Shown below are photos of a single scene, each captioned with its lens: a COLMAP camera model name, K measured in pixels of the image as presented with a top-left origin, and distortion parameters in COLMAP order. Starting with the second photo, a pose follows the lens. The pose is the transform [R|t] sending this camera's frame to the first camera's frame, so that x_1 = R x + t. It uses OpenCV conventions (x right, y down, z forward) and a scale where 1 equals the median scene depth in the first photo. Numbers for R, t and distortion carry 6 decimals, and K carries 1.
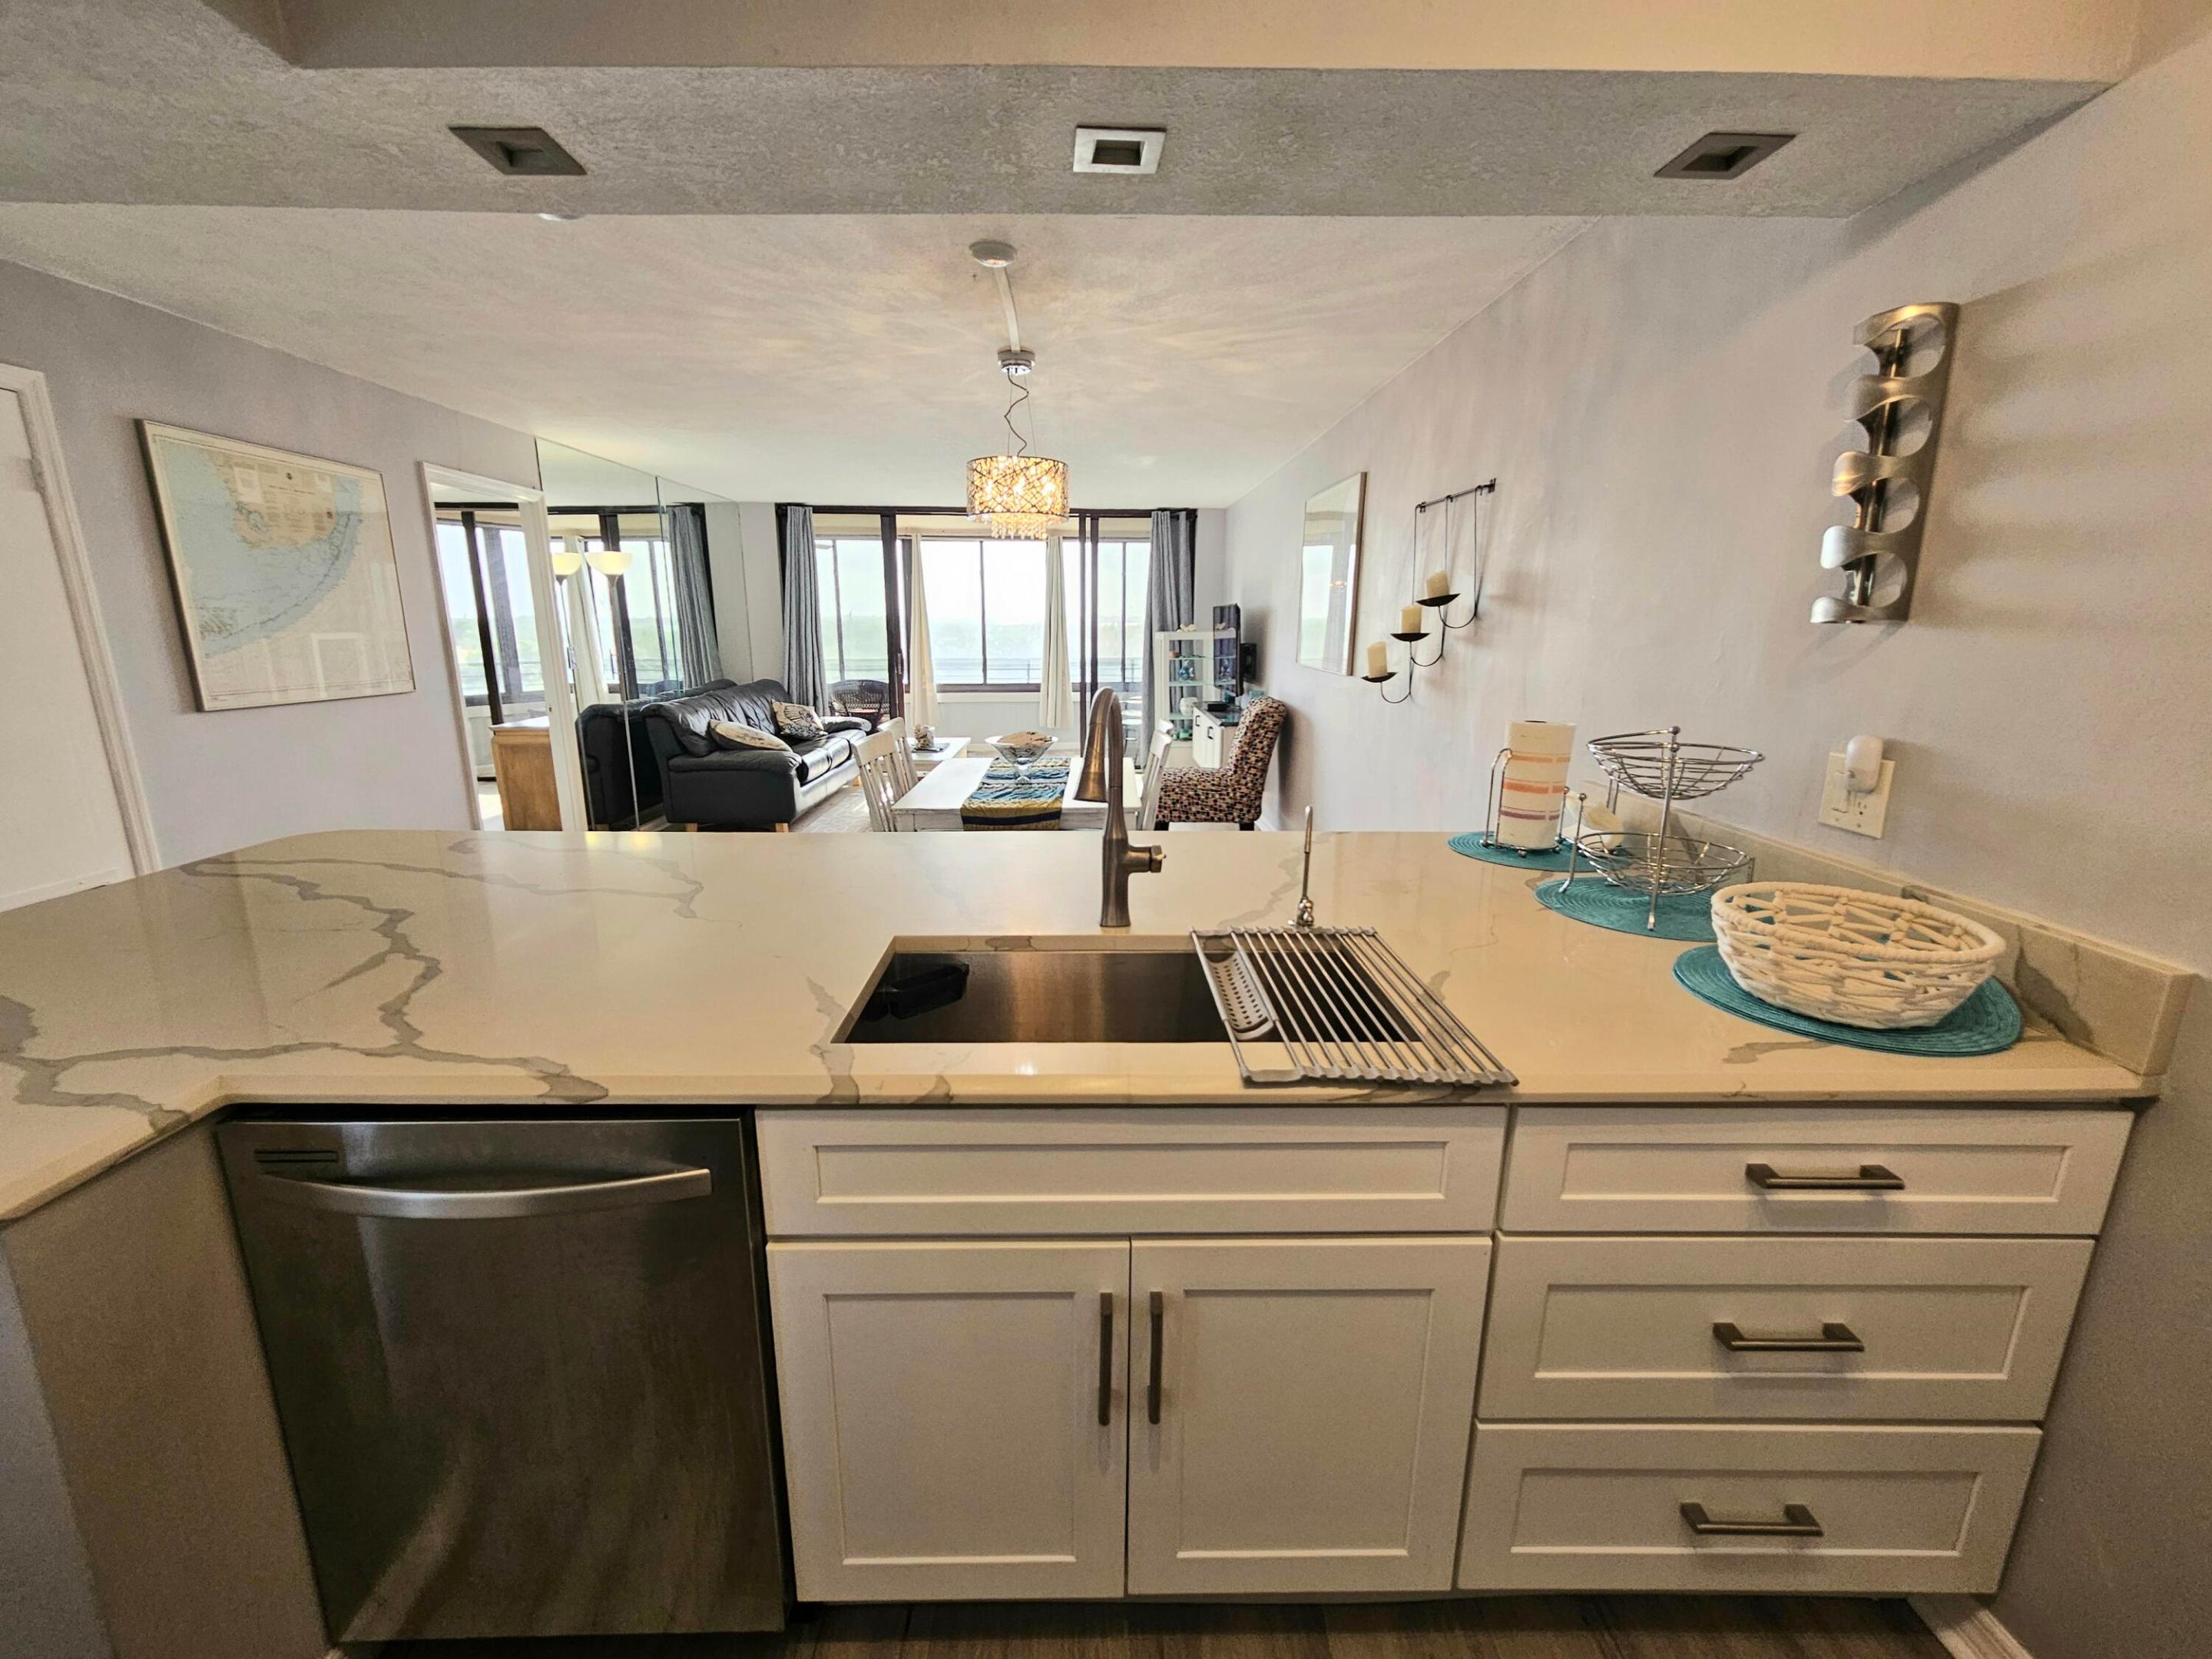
lens RADIAL K [[907.4, 0, 1101.1], [0, 907.4, 827.2], [0, 0, 1]] dist [-0.005394, 0.000766]
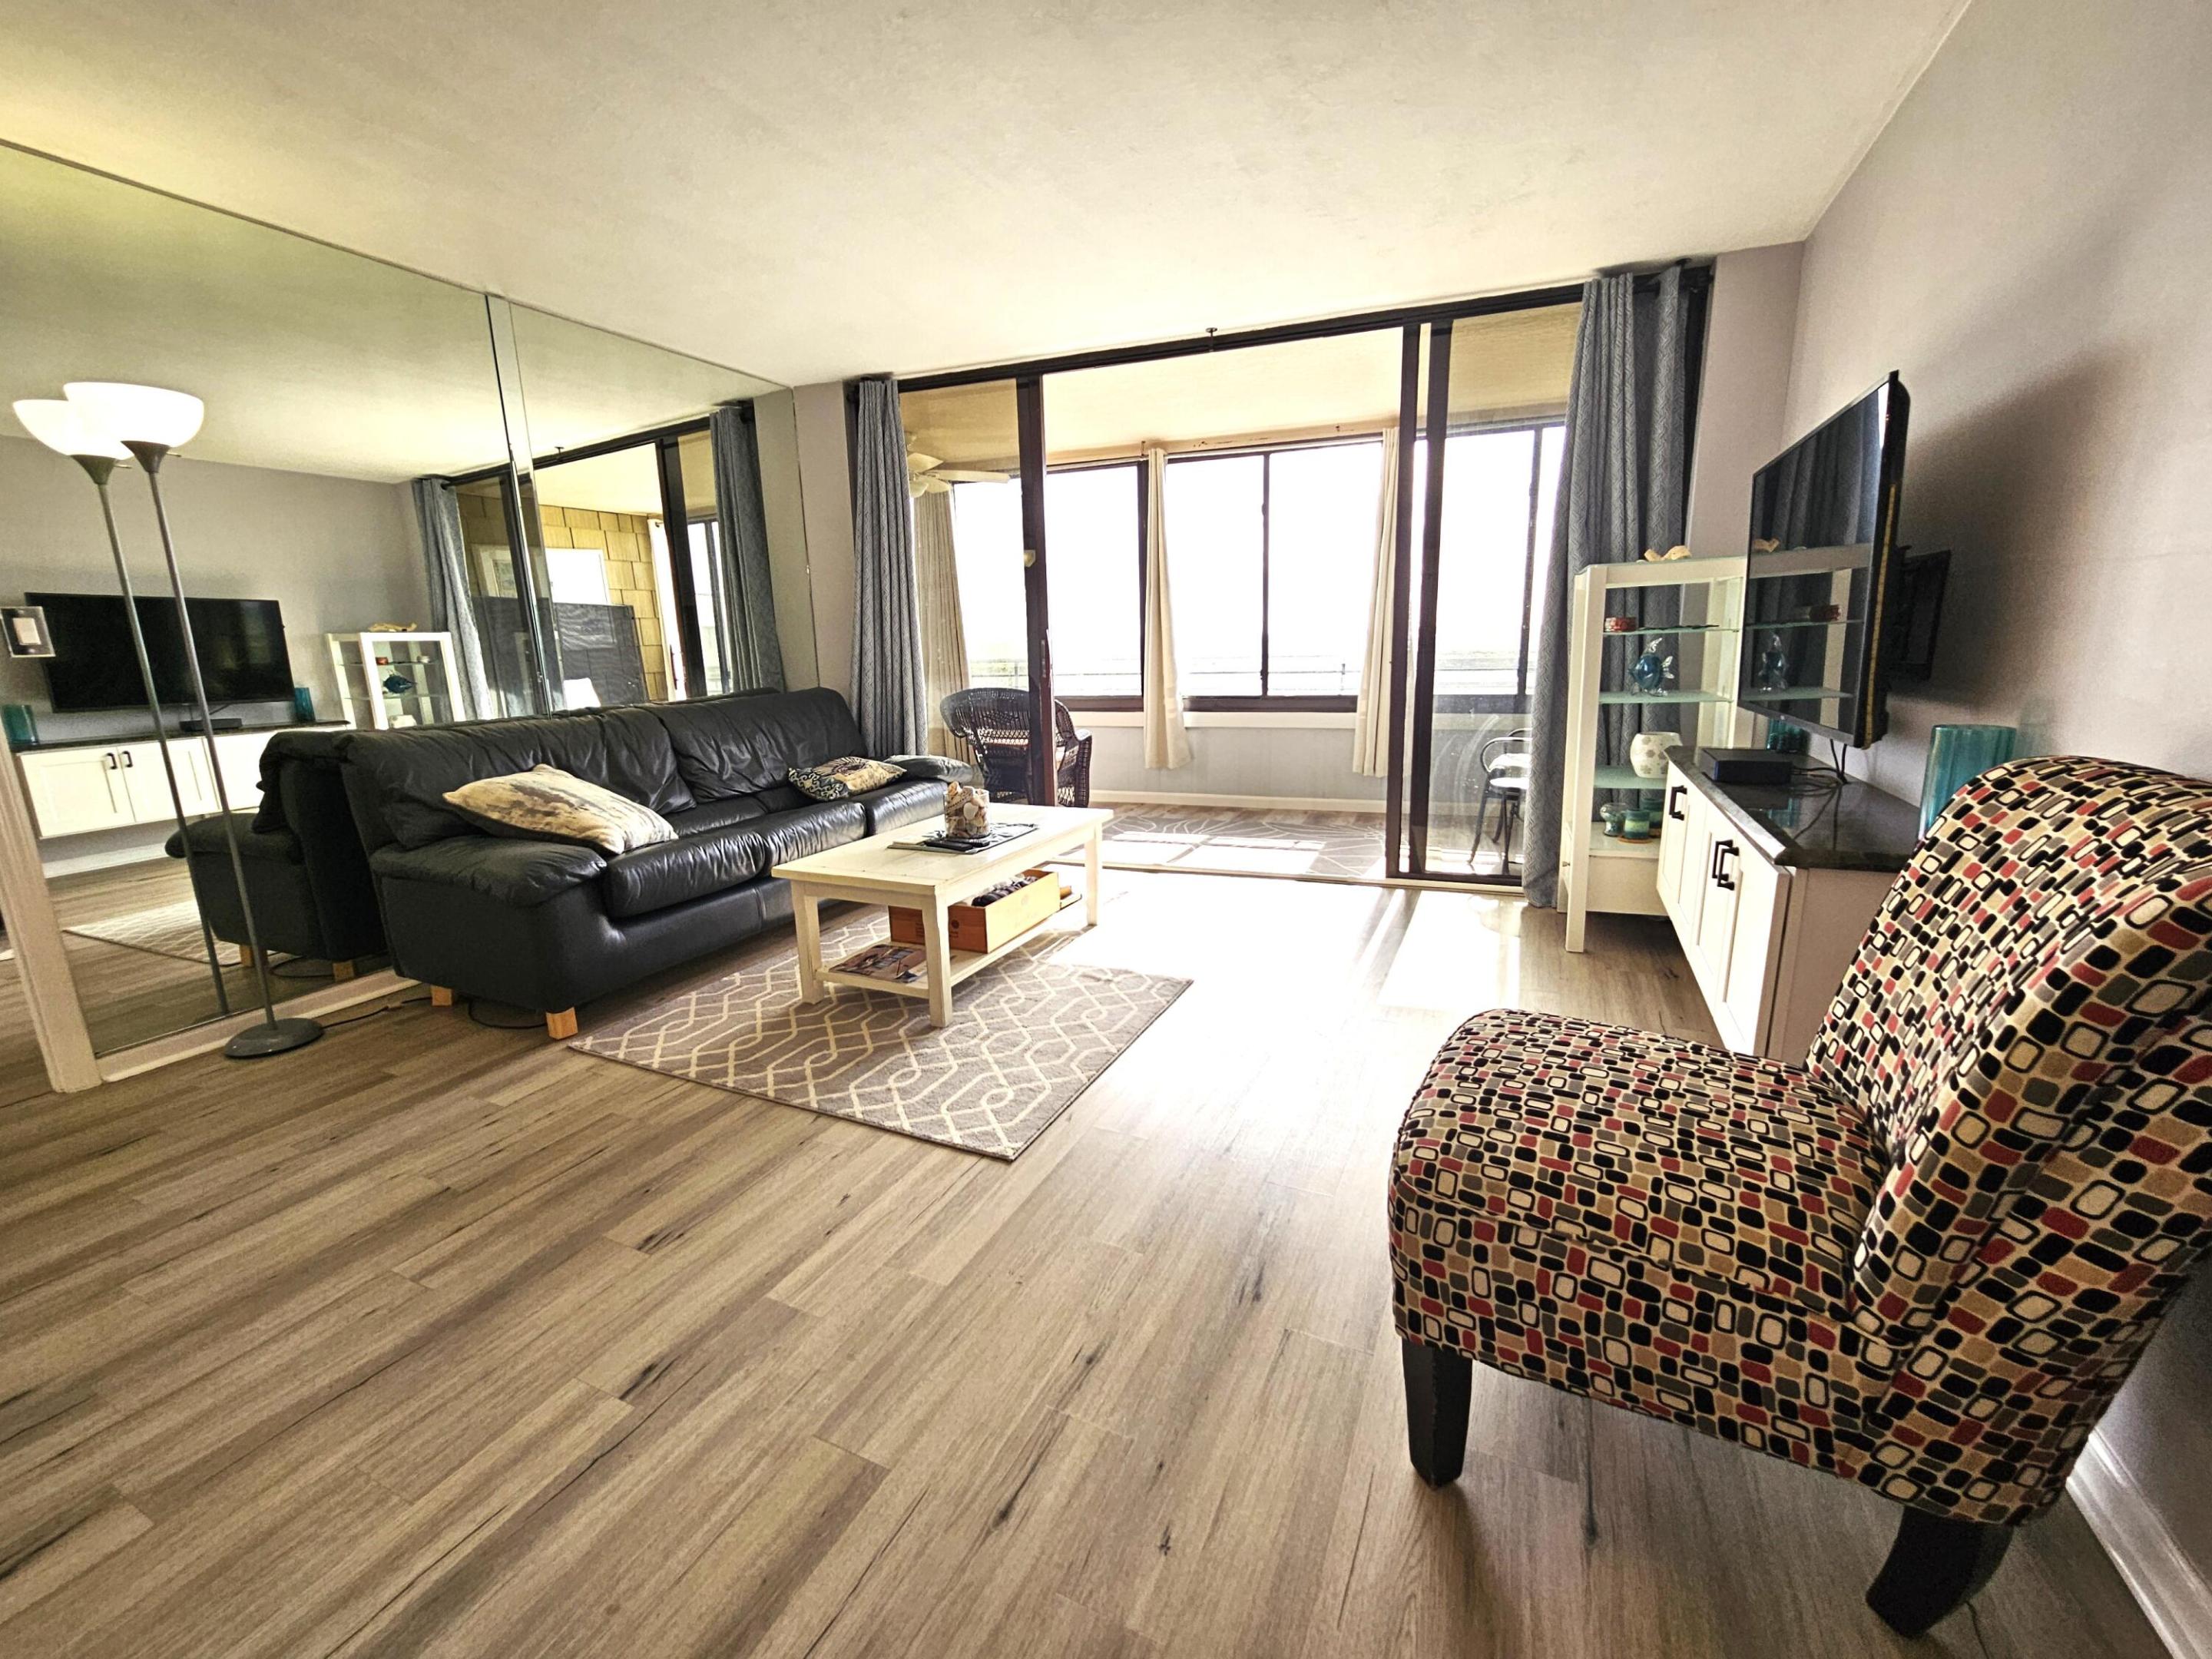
lens RADIAL K [[907.4, 0, 1101.1], [0, 907.4, 827.2], [0, 0, 1]] dist [-0.005394, 0.000766]
pose [[0.895550, 0.065423, -0.440126, 0.056666], [-0.071799, 0.997417, 0.002169, -0.085562], [0.439131, 0.029658, 0.897934, 0.543042]]
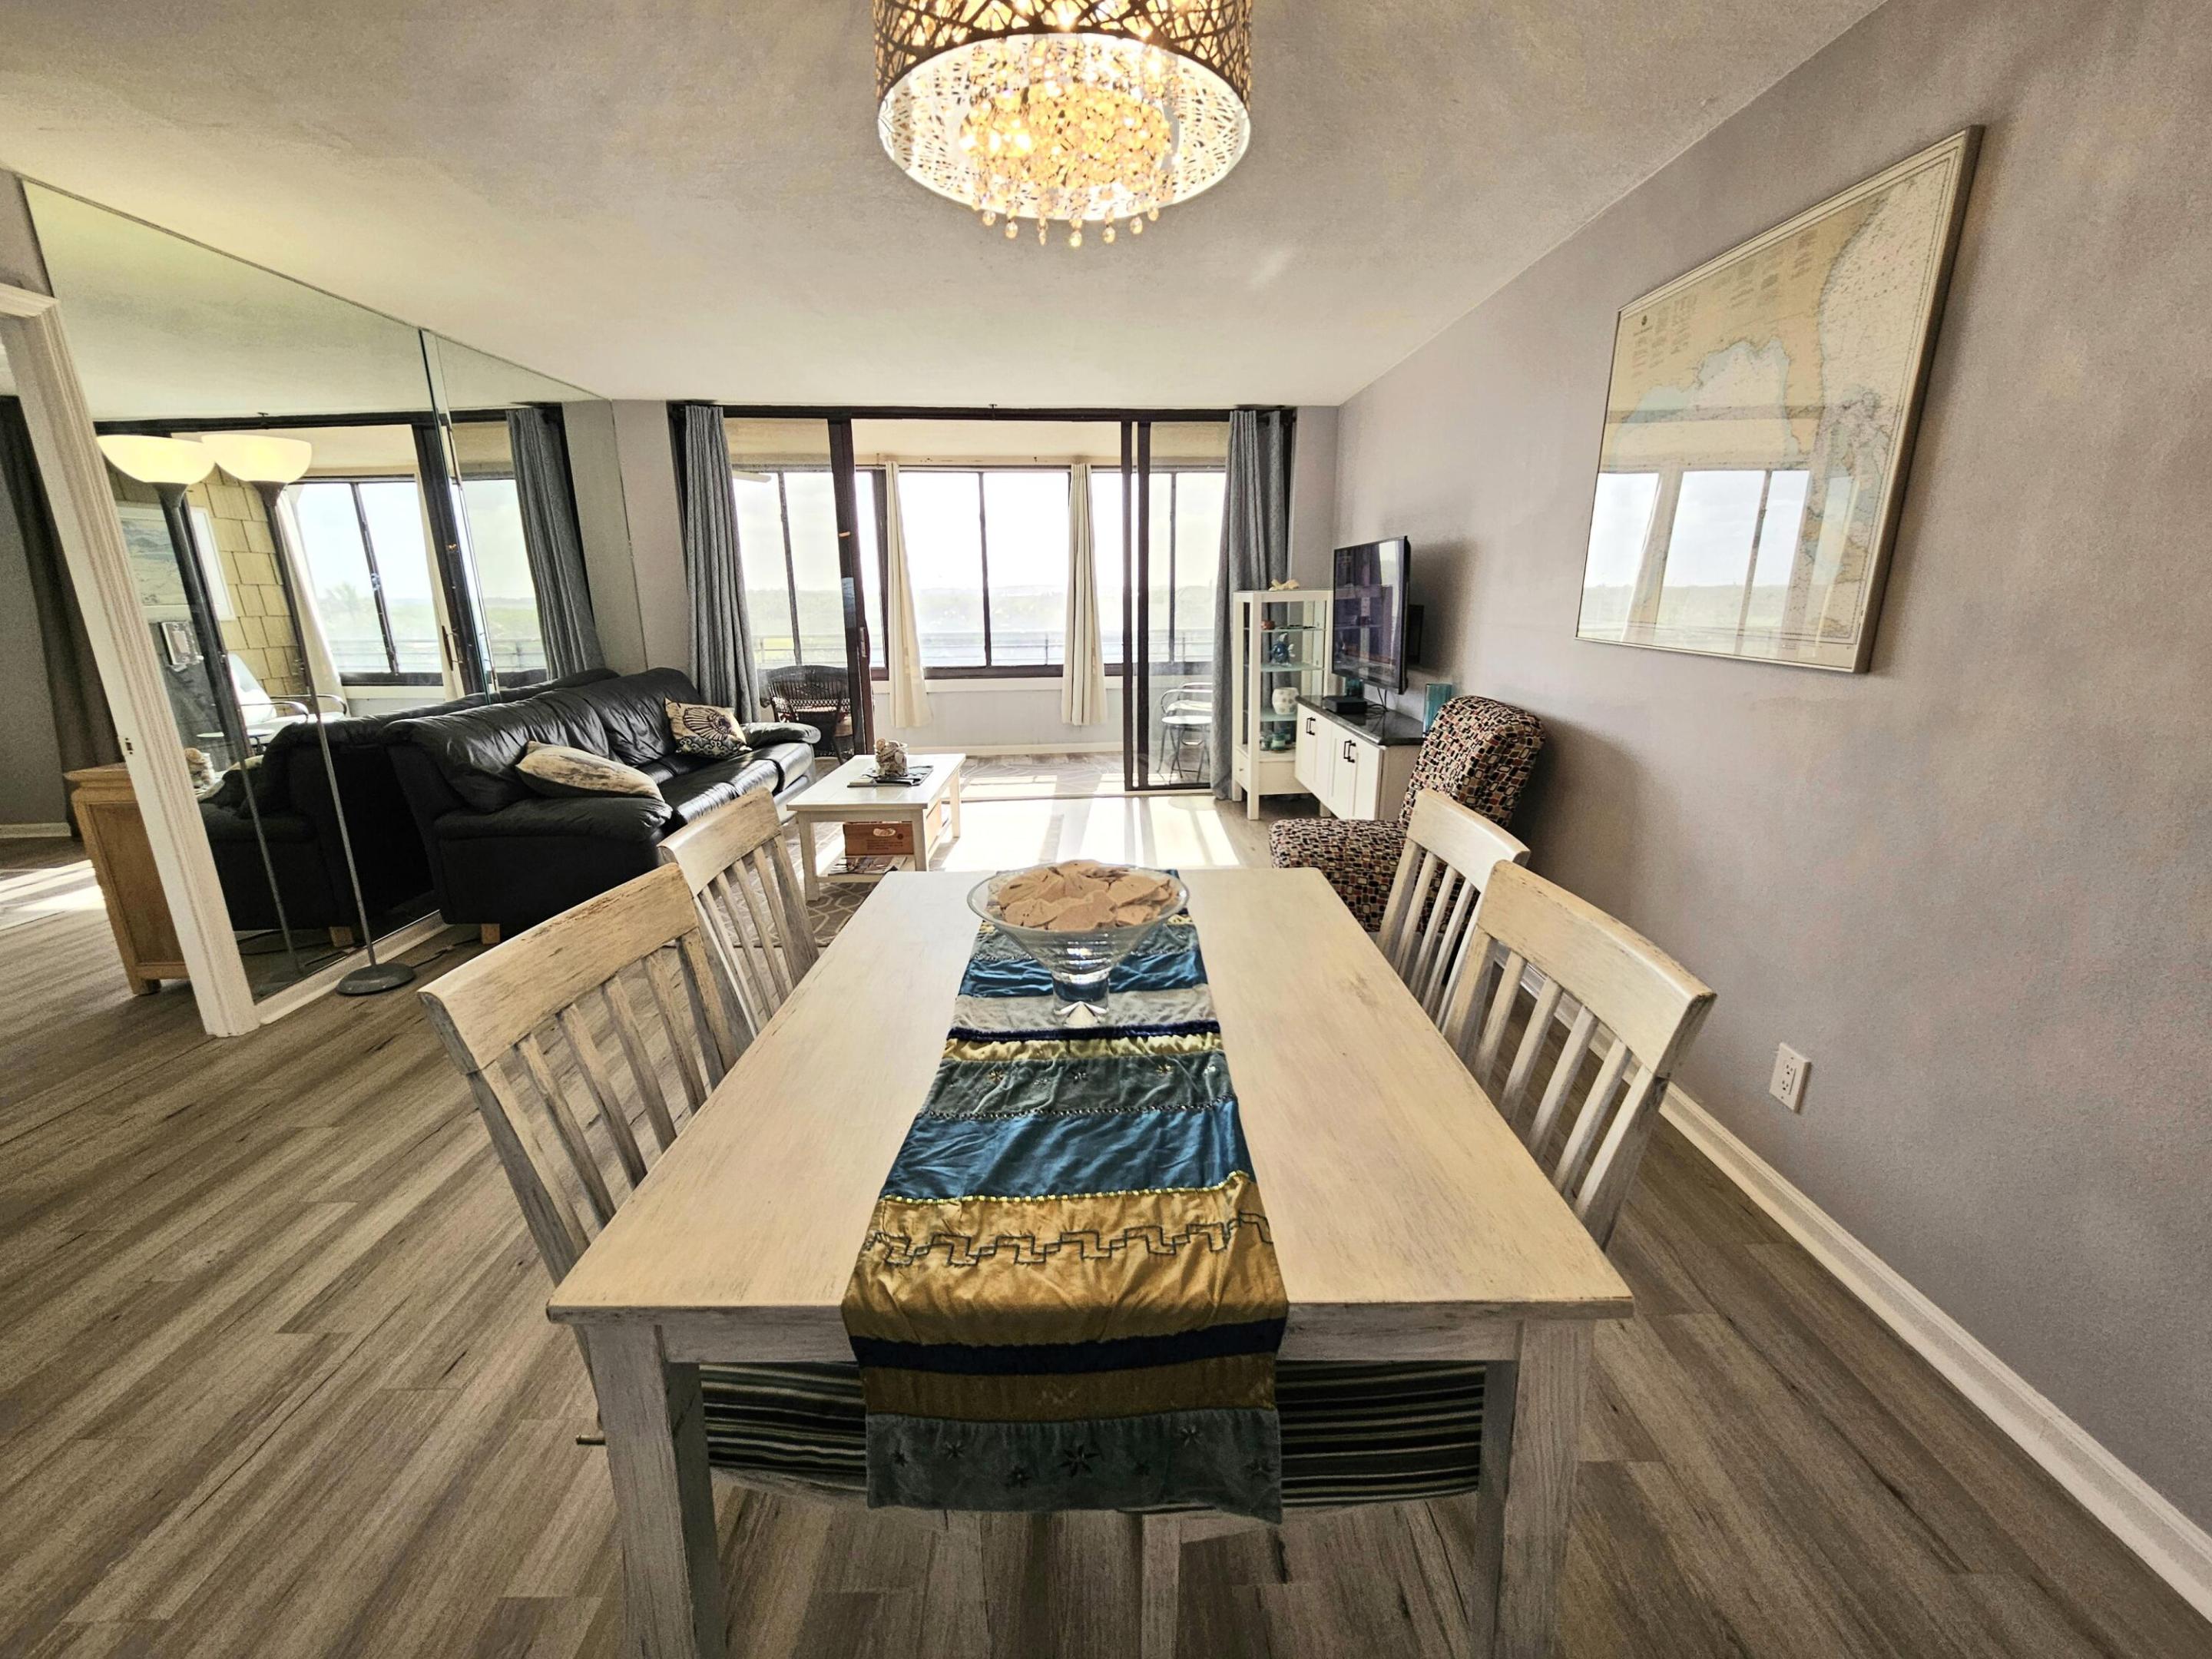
lens RADIAL K [[907.4, 0, 1101.1], [0, 907.4, 827.2], [0, 0, 1]] dist [-0.005394, 0.000766]
pose [[0.999877, -0.008794, -0.013016, -0.033982], [0.009205, 0.999451, 0.031819, -0.061951], [0.012729, -0.031935, 0.999409, 0.318450]]
